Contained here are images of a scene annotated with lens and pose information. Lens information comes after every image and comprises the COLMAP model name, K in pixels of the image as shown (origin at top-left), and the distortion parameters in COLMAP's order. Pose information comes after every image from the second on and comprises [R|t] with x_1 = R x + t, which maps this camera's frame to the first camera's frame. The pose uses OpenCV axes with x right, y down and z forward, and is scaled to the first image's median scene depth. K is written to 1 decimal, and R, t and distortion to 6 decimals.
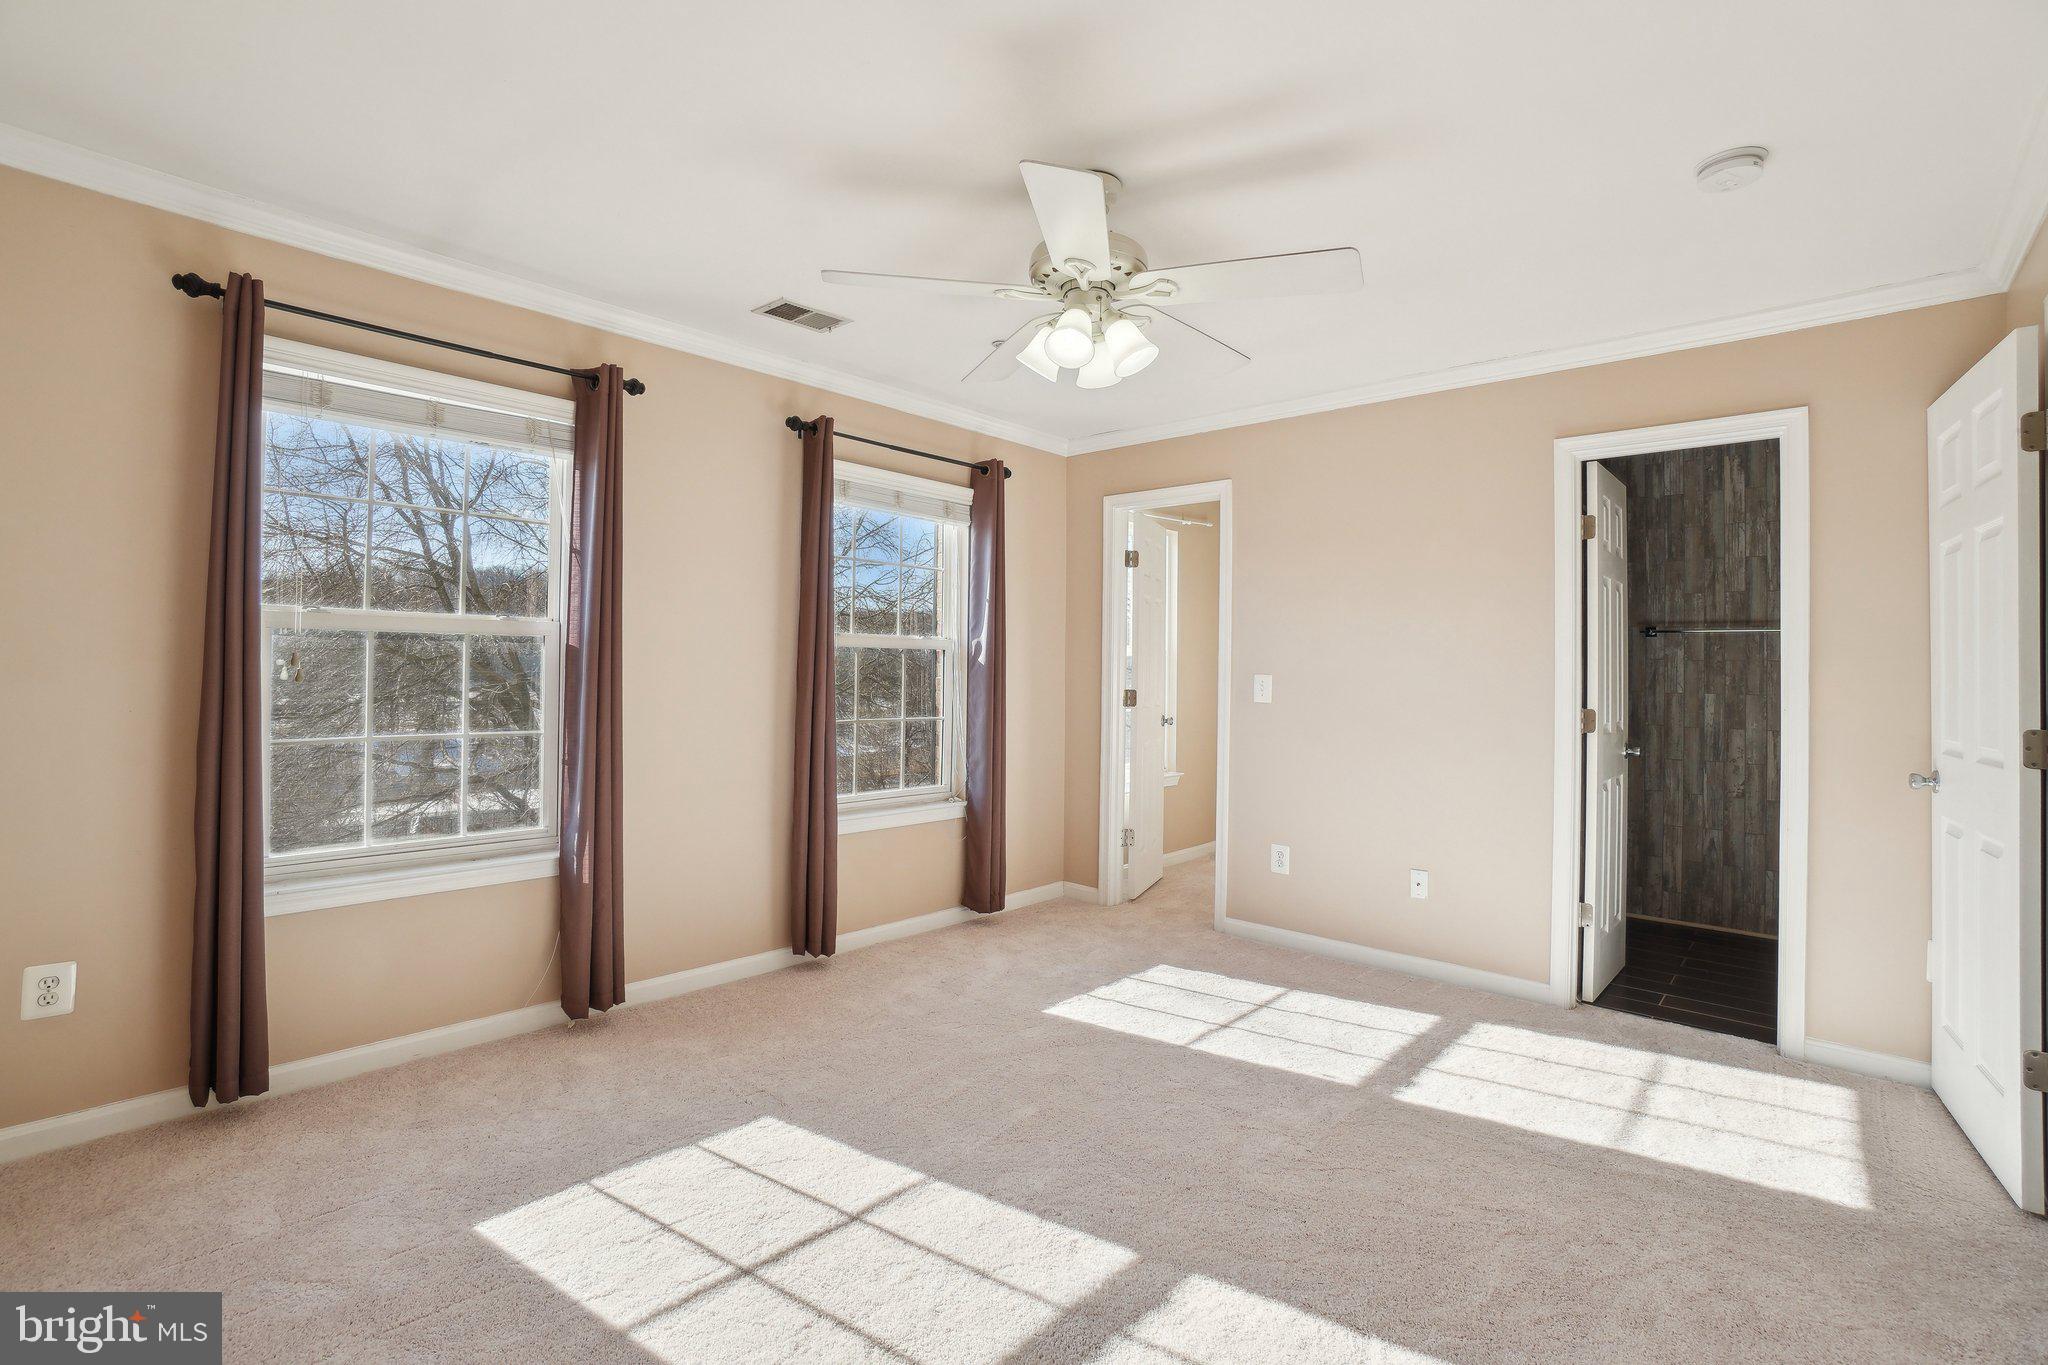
lens RADIAL K [[935.1, 0, 1017.8], [0, 935.1, 700.9], [0, 0, 1]] dist [-0.044810, 0.000472]
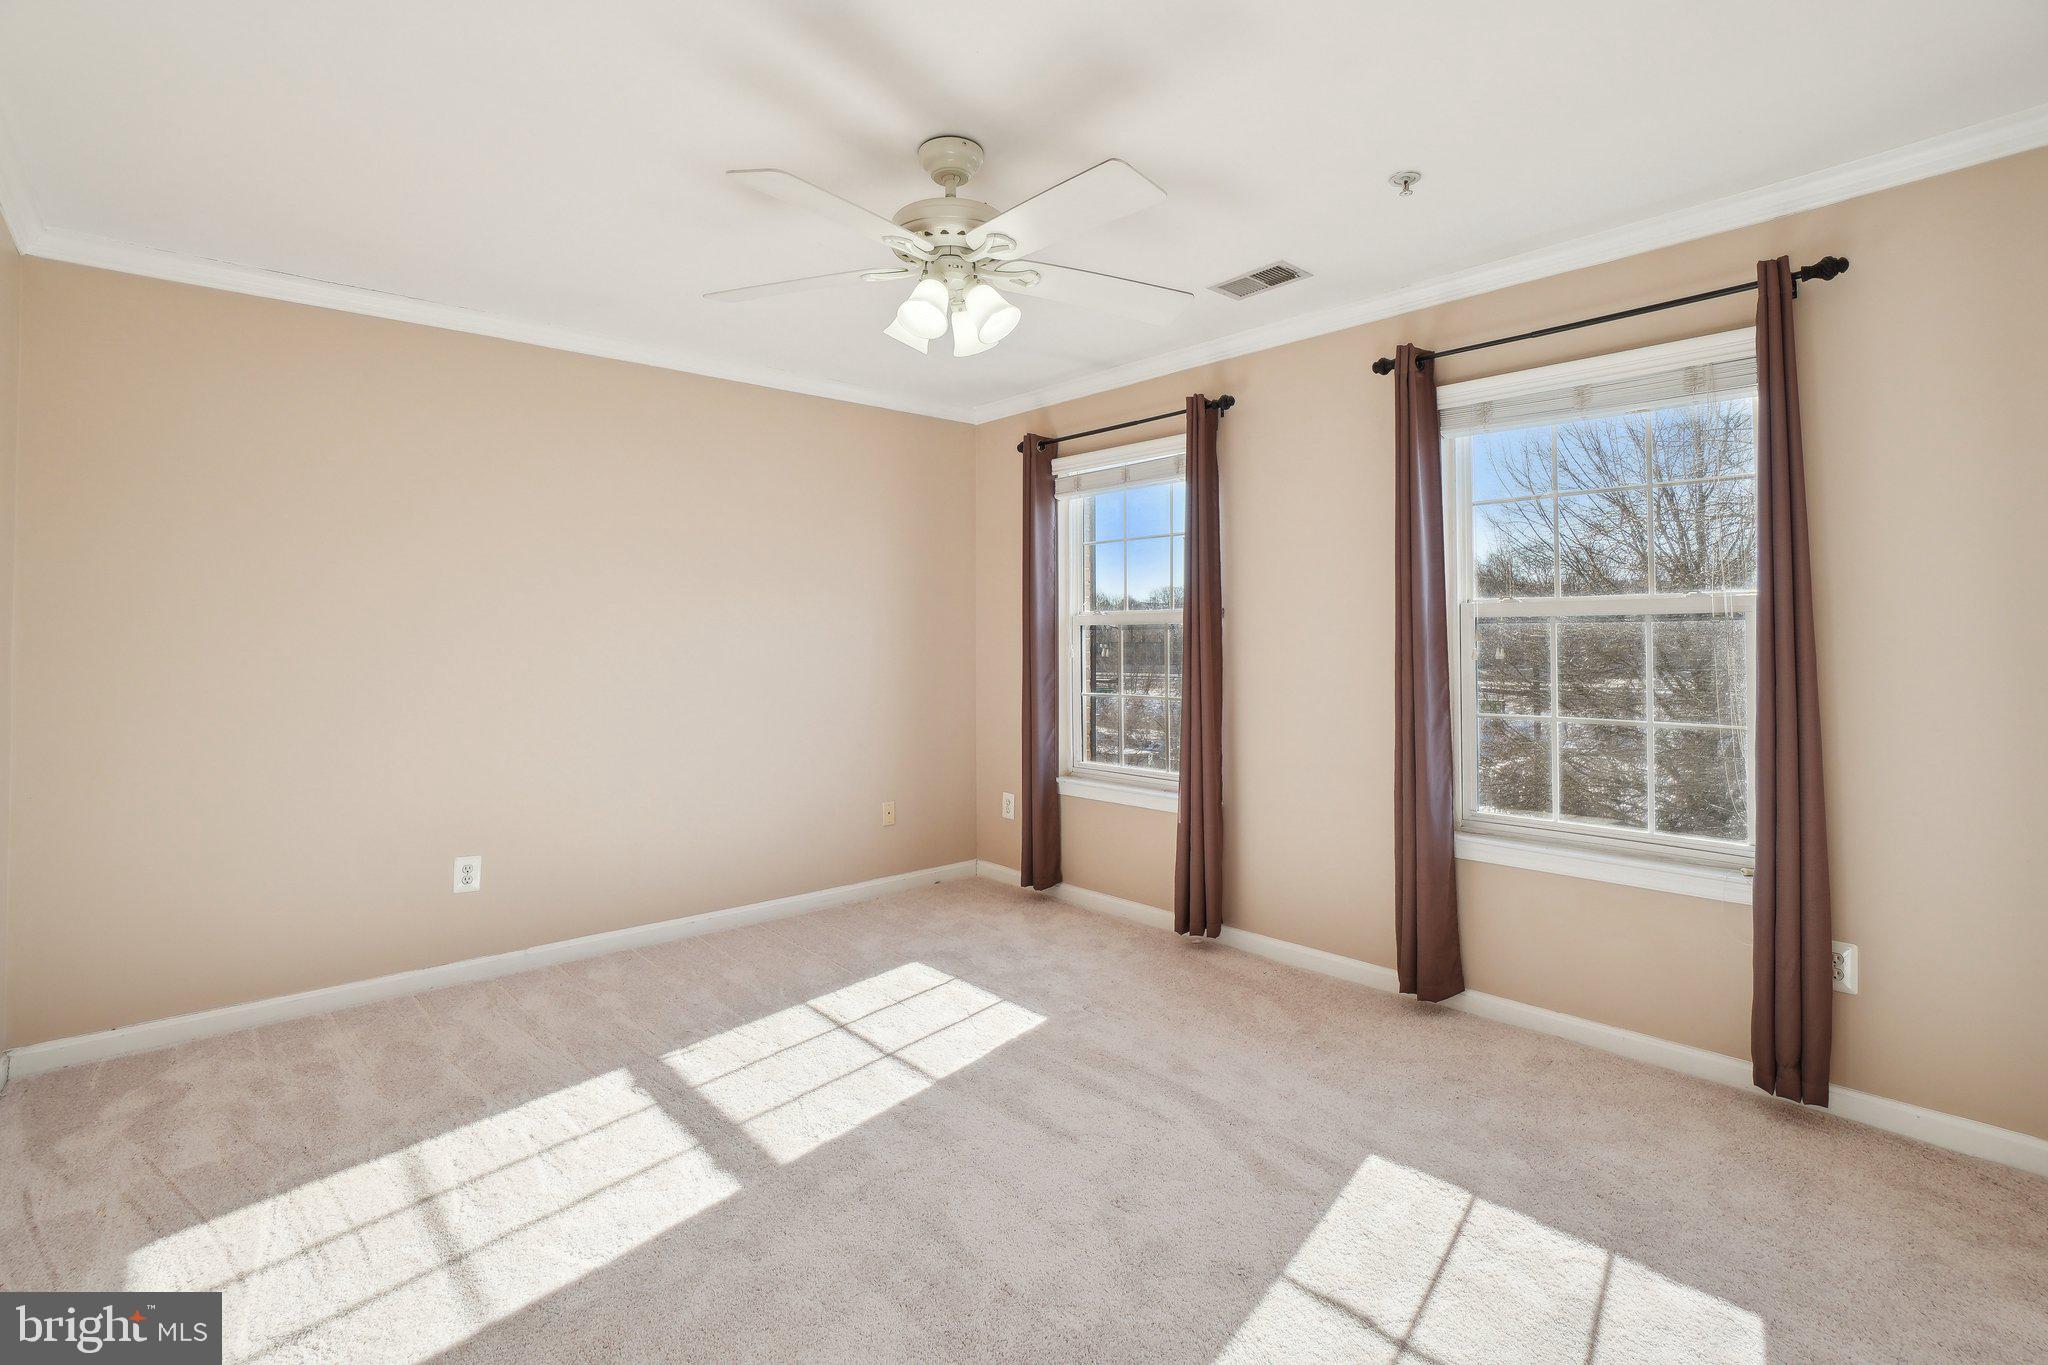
lens RADIAL K [[963.3, 0, 1006.1], [0, 963.3, 646.0], [0, 0, 1]] dist [-0.028161, 0.000732]
pose [[-0.109285, -0.016117, -0.993880, 0.769702], [-0.035066, 0.999309, -0.012350, -0.011835], [0.993392, 0.033502, -0.109775, 0.839718]]
